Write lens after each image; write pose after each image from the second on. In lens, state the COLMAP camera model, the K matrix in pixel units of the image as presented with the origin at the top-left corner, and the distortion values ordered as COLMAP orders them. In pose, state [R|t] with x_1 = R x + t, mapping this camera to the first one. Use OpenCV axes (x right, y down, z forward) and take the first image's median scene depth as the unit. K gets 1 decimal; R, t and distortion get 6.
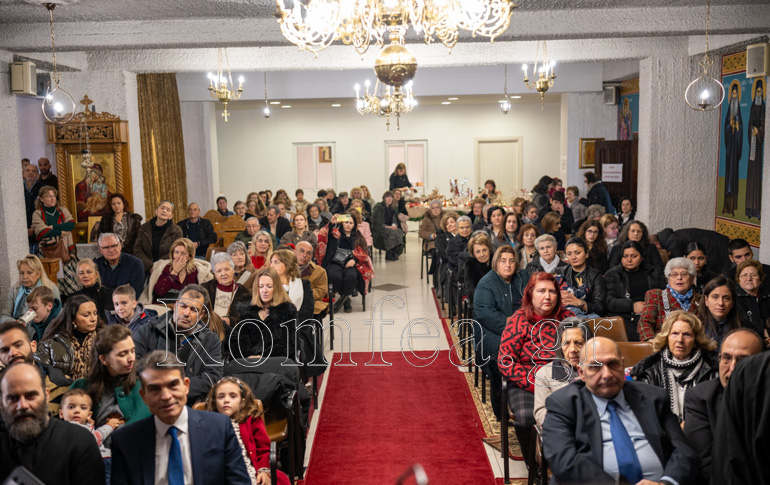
lens RADIAL K [[793.2, 0, 385.0], [0, 793.2, 242.5], [0, 0, 1]] dist [0.005244, 0.002064]
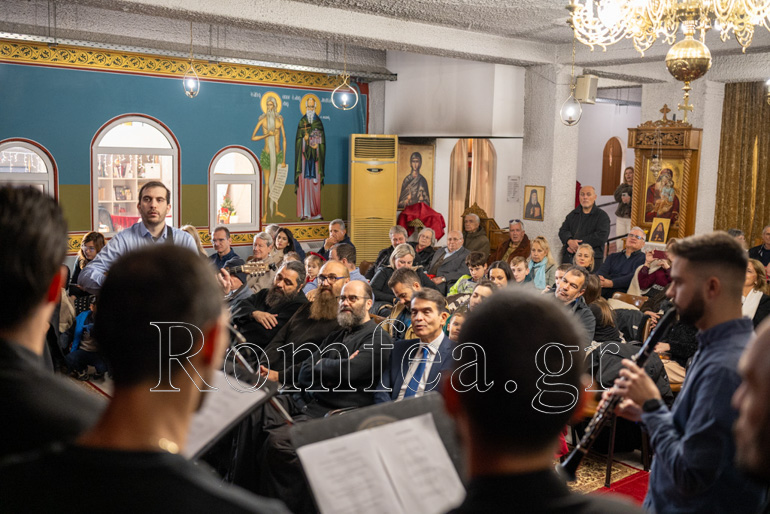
lens RADIAL K [[784.1, 0, 385.0], [0, 784.1, 257.0], [0, 0, 1]] dist [0.020282, 0.013821]
pose [[0.644800, 0.138158, -0.751762, 0.402325], [-0.139551, 0.988276, 0.061930, 0.011348], [0.751505, 0.064977, 0.656520, 0.052728]]
